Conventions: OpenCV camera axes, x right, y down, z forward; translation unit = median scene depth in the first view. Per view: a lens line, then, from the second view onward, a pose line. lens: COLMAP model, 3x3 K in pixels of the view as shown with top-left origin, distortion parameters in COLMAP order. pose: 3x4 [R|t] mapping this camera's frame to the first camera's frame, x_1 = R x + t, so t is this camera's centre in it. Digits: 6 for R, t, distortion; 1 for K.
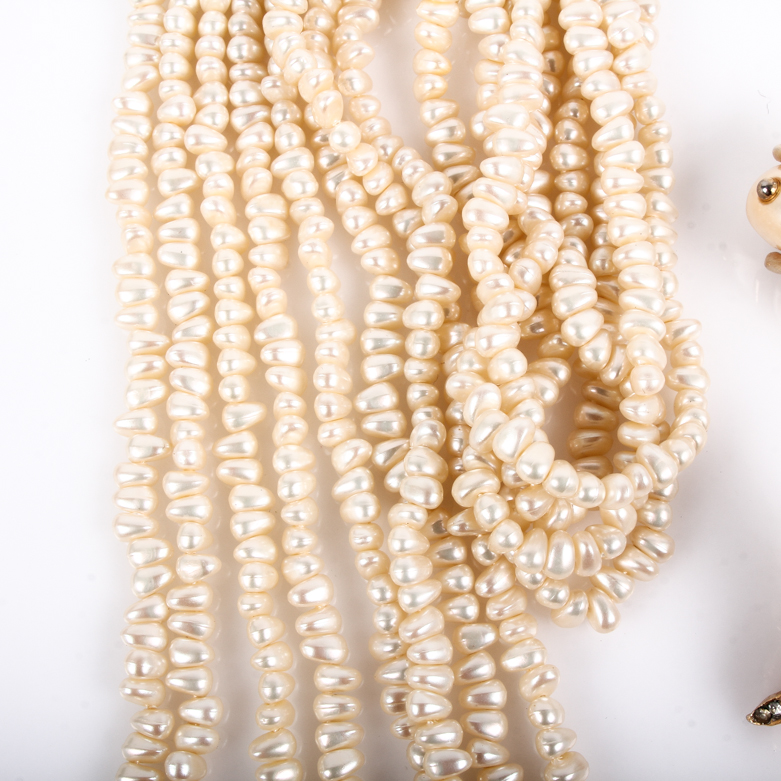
lens RADIAL K [[1372.7, 0, 390.5], [0, 1372.7, 390.5], [0, 0, 1]] dist [-0.094232, 0.035357]
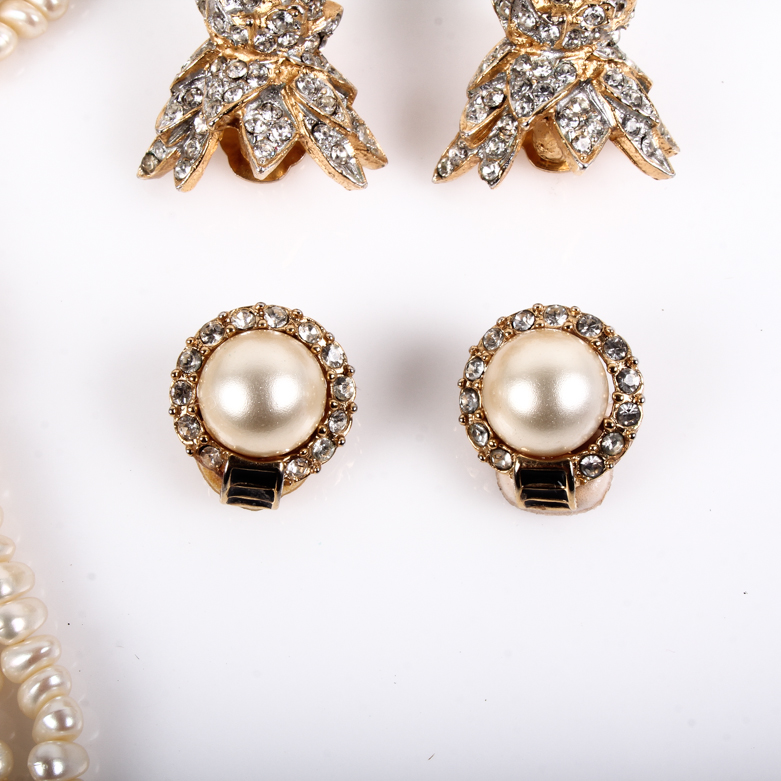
lens RADIAL K [[1372.7, 0, 390.5], [0, 1372.7, 390.5], [0, 0, 1]] dist [-0.094232, 0.035357]
pose [[0.999142, -0.016803, 0.037844, 0.363307], [0.020225, 0.995562, -0.091912, 0.429062], [-0.036132, 0.092599, 0.995048, 0.160631]]
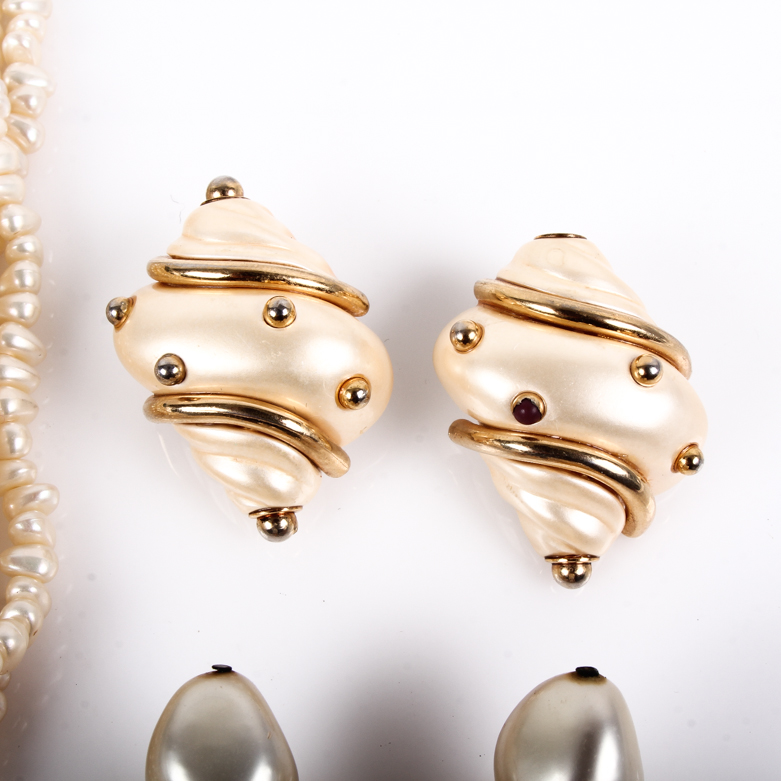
lens RADIAL K [[1372.7, 0, 390.5], [0, 1372.7, 390.5], [0, 0, 1]] dist [-0.094232, 0.035357]
pose [[0.998562, -0.029262, 0.044918, 0.384133], [0.034600, 0.991795, -0.123068, -0.002549], [-0.040948, 0.124445, 0.991381, 0.223470]]
